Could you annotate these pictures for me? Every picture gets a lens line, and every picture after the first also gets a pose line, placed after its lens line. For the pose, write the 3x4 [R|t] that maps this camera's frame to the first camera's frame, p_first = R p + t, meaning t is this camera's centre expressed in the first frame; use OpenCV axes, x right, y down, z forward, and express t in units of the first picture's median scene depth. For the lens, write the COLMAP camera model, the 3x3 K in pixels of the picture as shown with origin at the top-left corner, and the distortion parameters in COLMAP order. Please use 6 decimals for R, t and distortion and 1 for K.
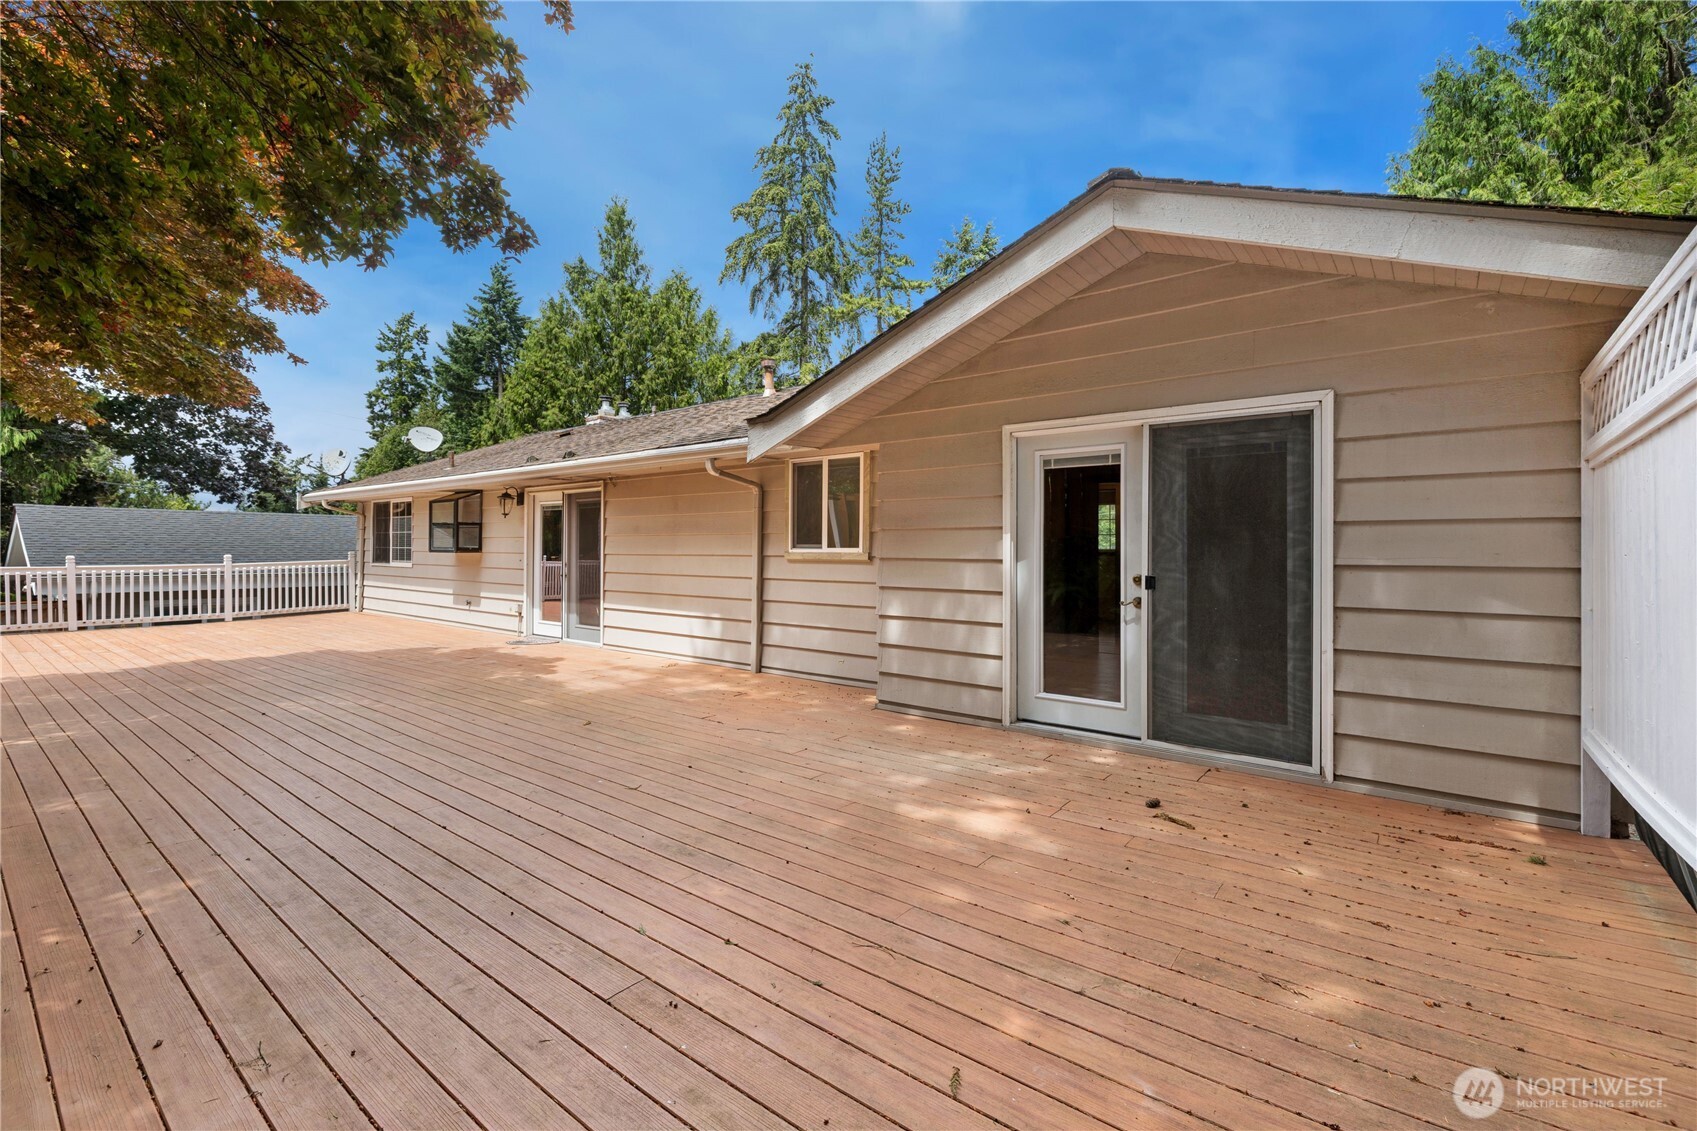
lens RADIAL K [[732.4, 0, 840.4], [0, 732.4, 558.3], [0, 0, 1]] dist [0.000165, -0.000476]
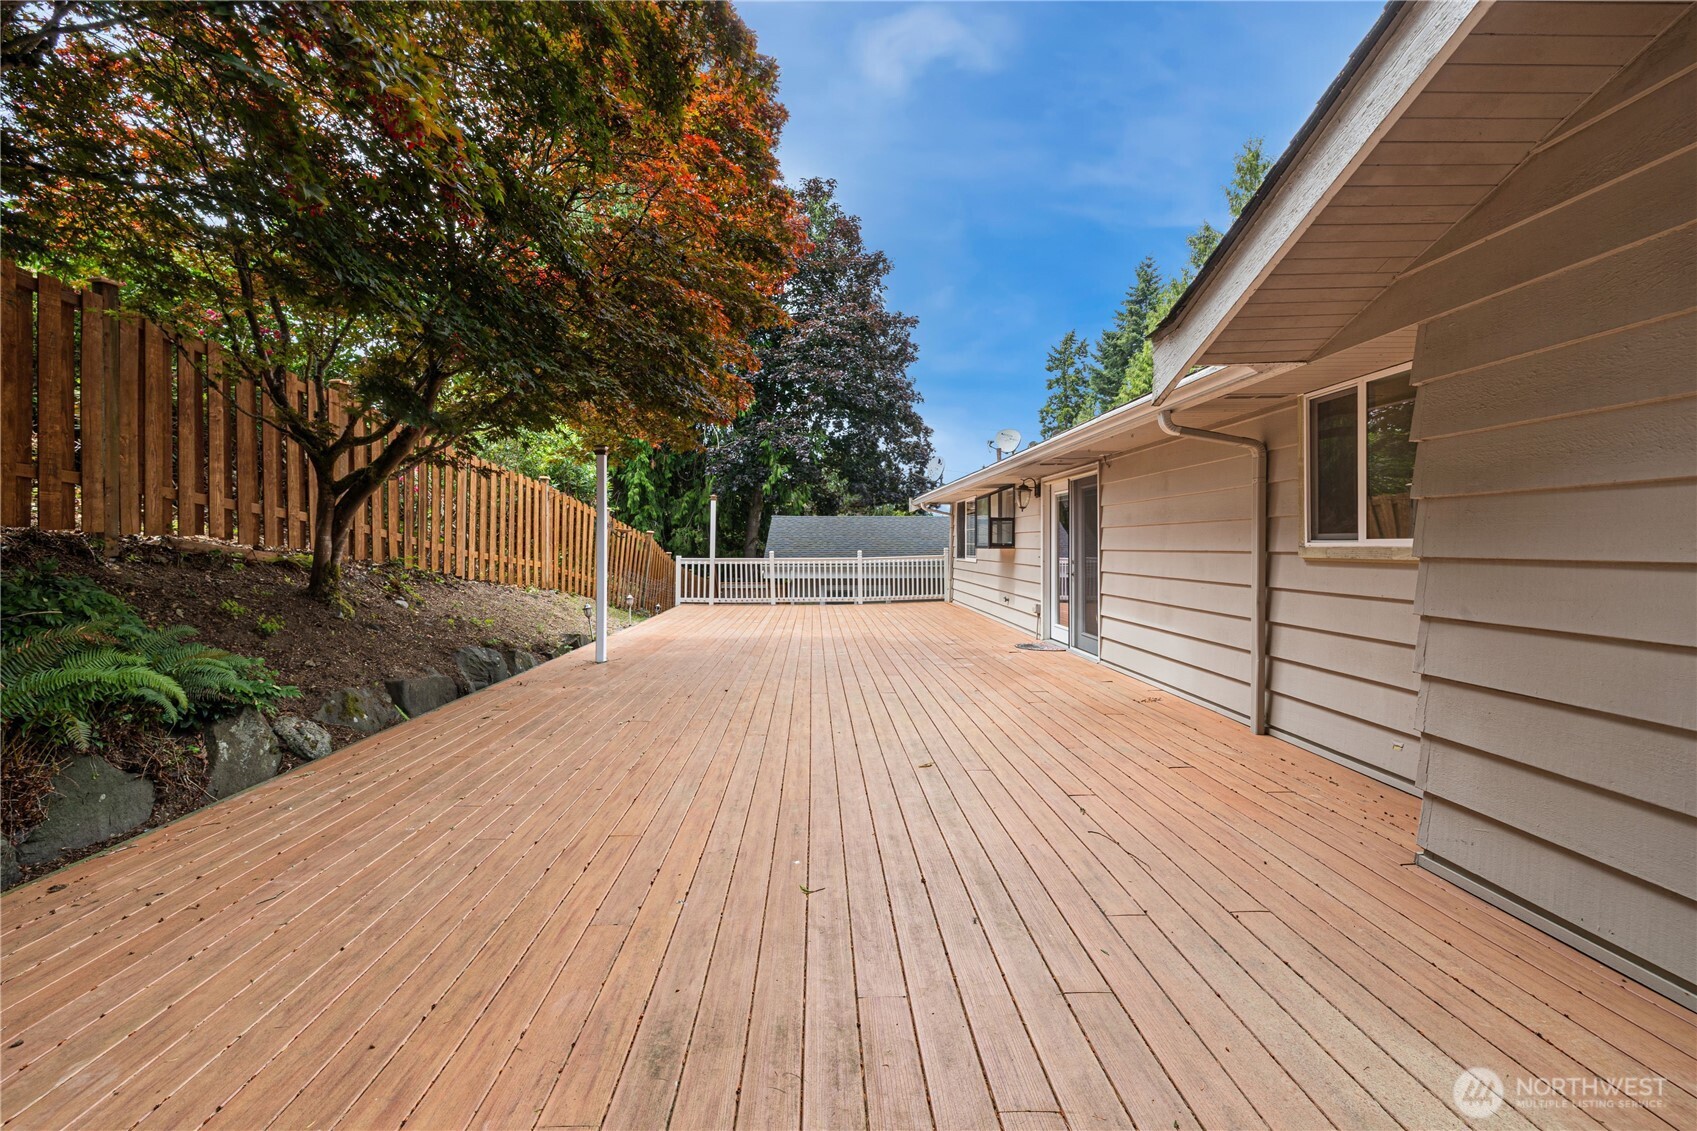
lens RADIAL K [[723.4, 0, 842.2], [0, 723.4, 534.2], [0, 0, 1]] dist [0.001290, 0.000104]
pose [[0.645838, -0.015310, -0.763321, 0.102462], [-0.006361, 0.999656, -0.025432, -0.000854], [0.763448, 0.021281, 0.645518, 0.229723]]
